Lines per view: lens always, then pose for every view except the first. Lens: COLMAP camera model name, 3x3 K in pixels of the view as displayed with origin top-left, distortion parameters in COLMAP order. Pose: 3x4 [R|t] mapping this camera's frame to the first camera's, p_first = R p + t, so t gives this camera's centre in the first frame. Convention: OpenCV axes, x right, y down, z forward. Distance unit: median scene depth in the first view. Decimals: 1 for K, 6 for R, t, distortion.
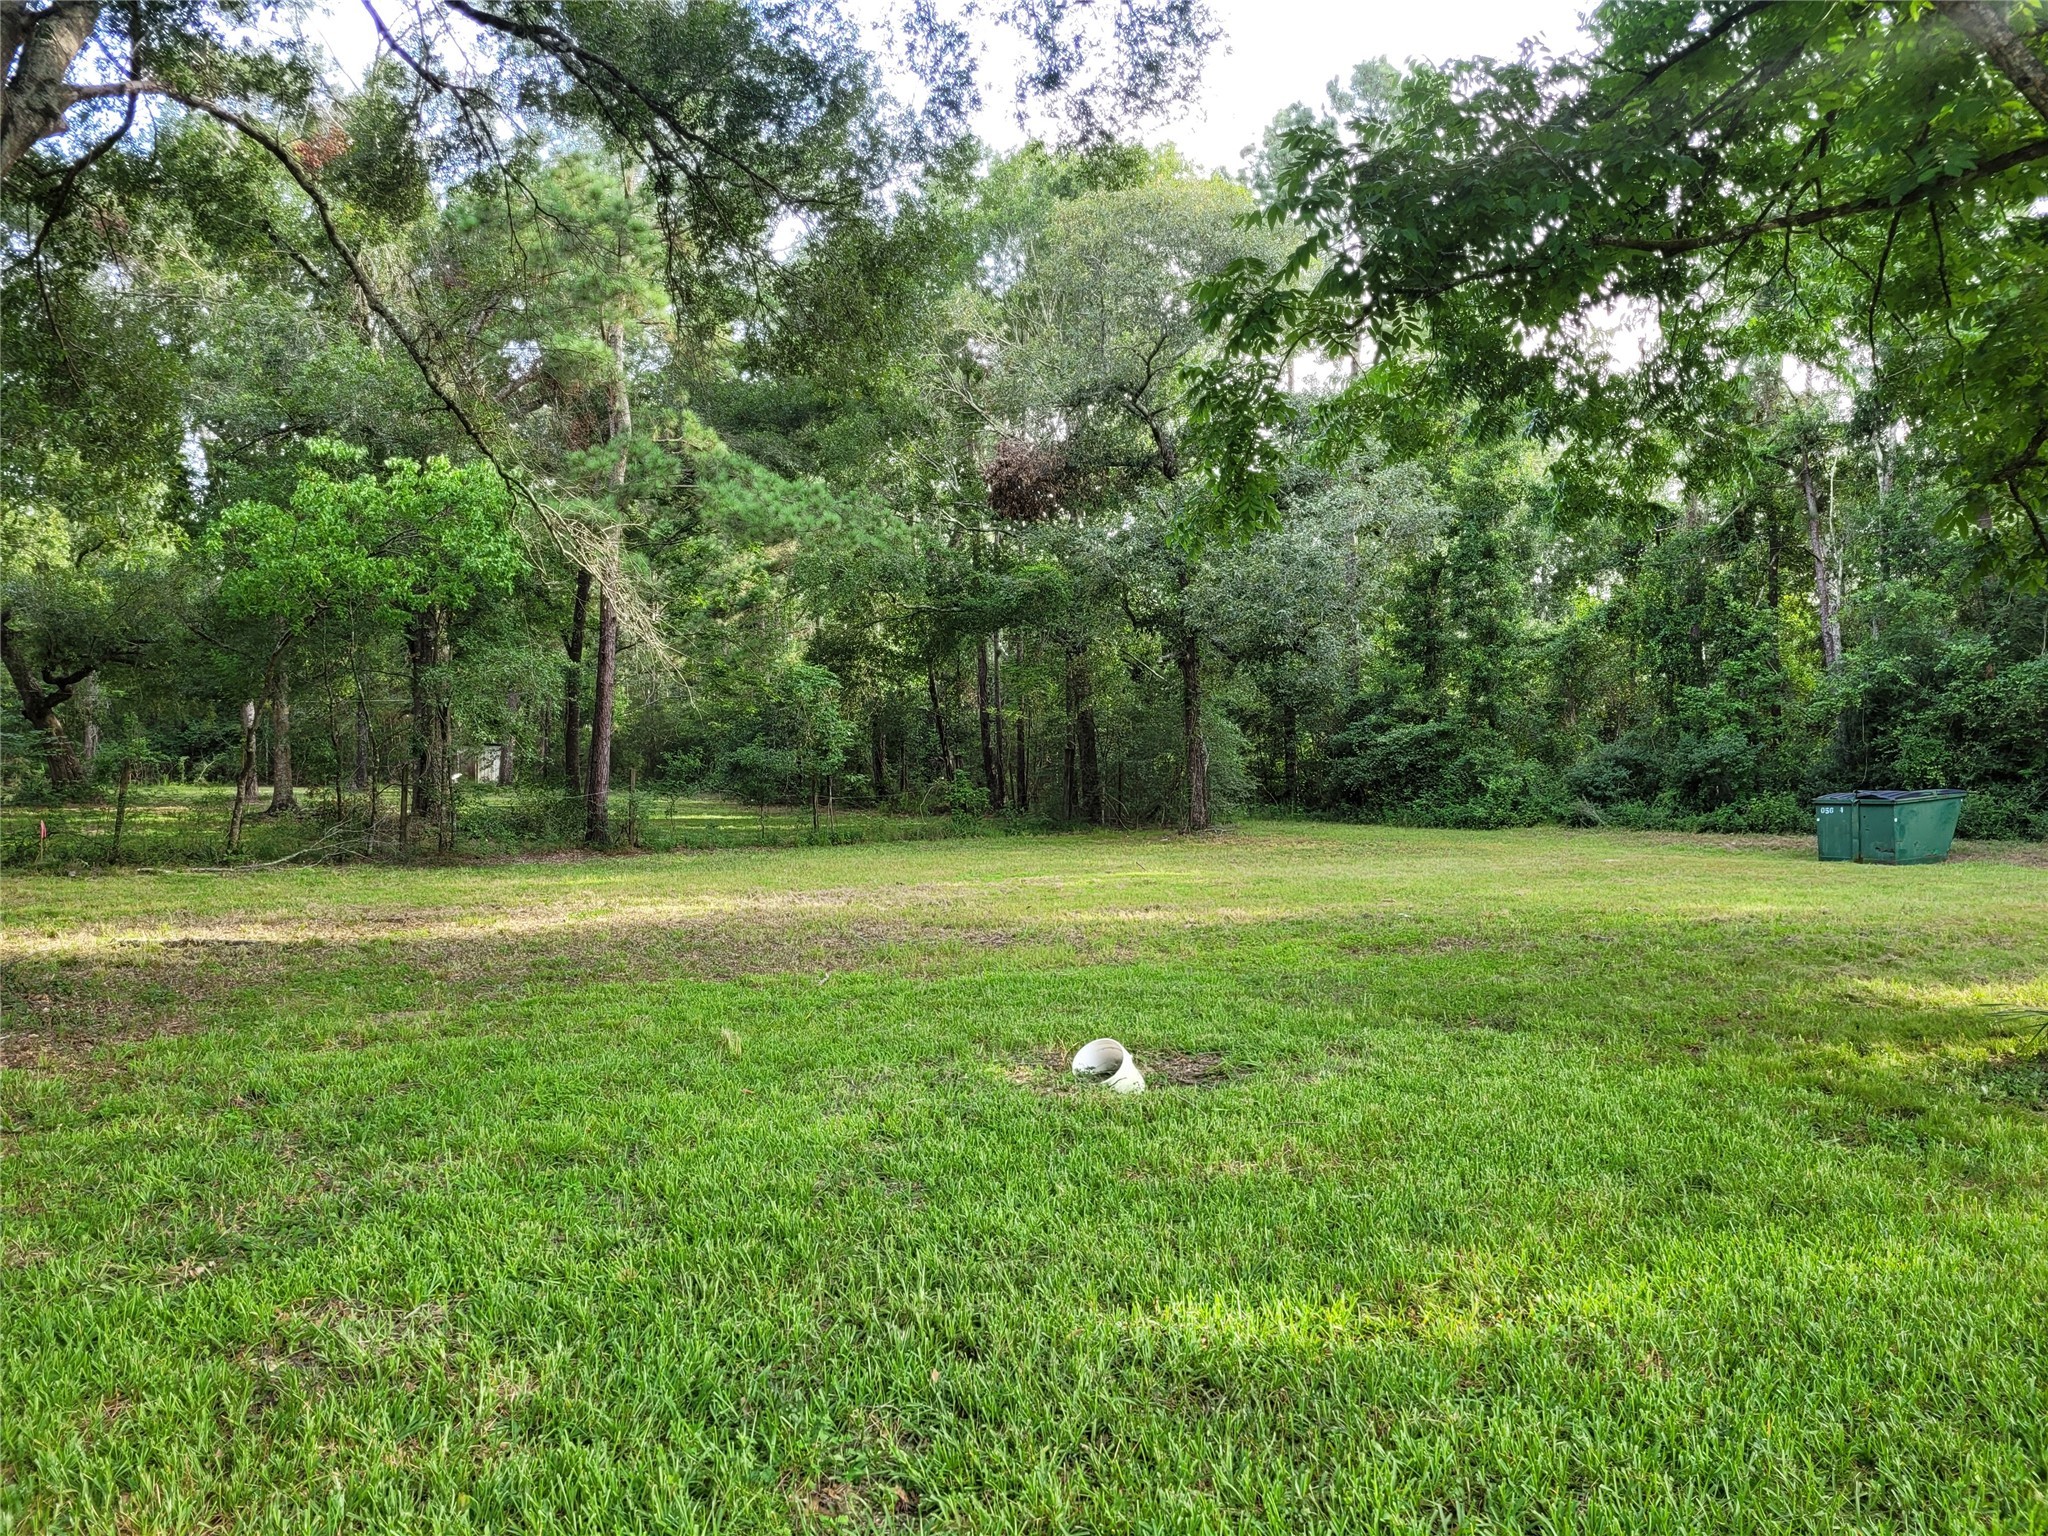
lens RADIAL K [[1556.0, 0, 1023.3], [0, 1556.0, 744.2], [0, 0, 1]] dist [0.059770, -0.052688]
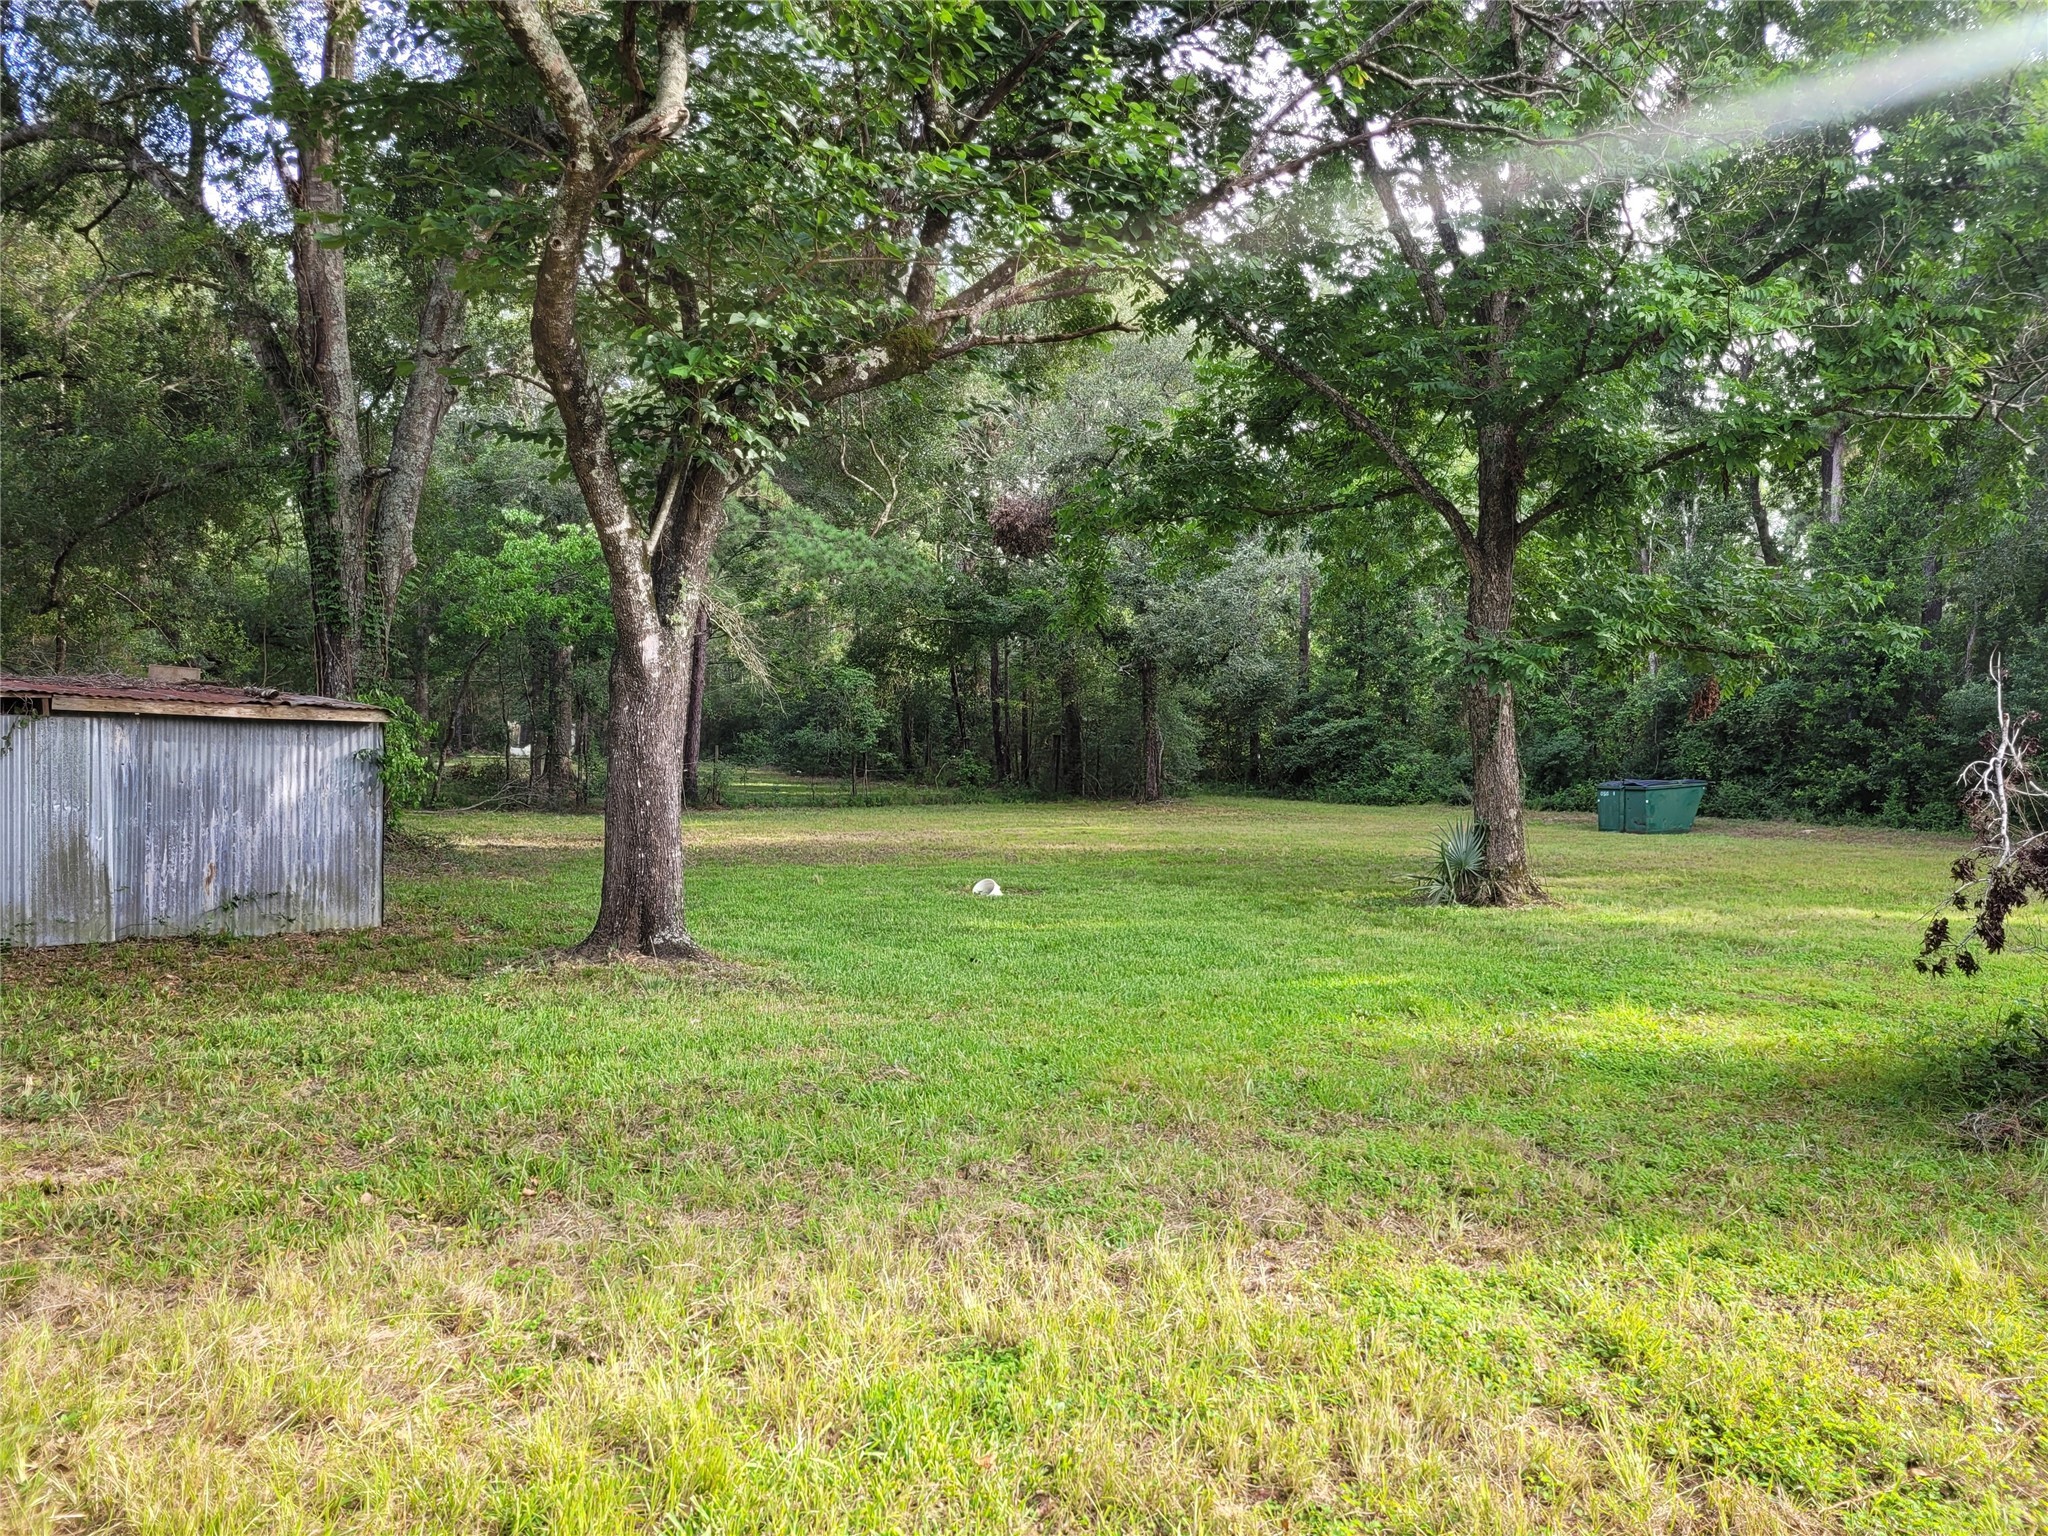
lens RADIAL K [[1556.0, 0, 1023.3], [0, 1556.0, 744.2], [0, 0, 1]] dist [0.059770, -0.052688]
pose [[0.999567, 0.019270, -0.022257, 0.031921], [-0.018941, 0.999710, 0.014898, -0.008101], [0.022537, -0.014470, 0.999641, -0.262214]]
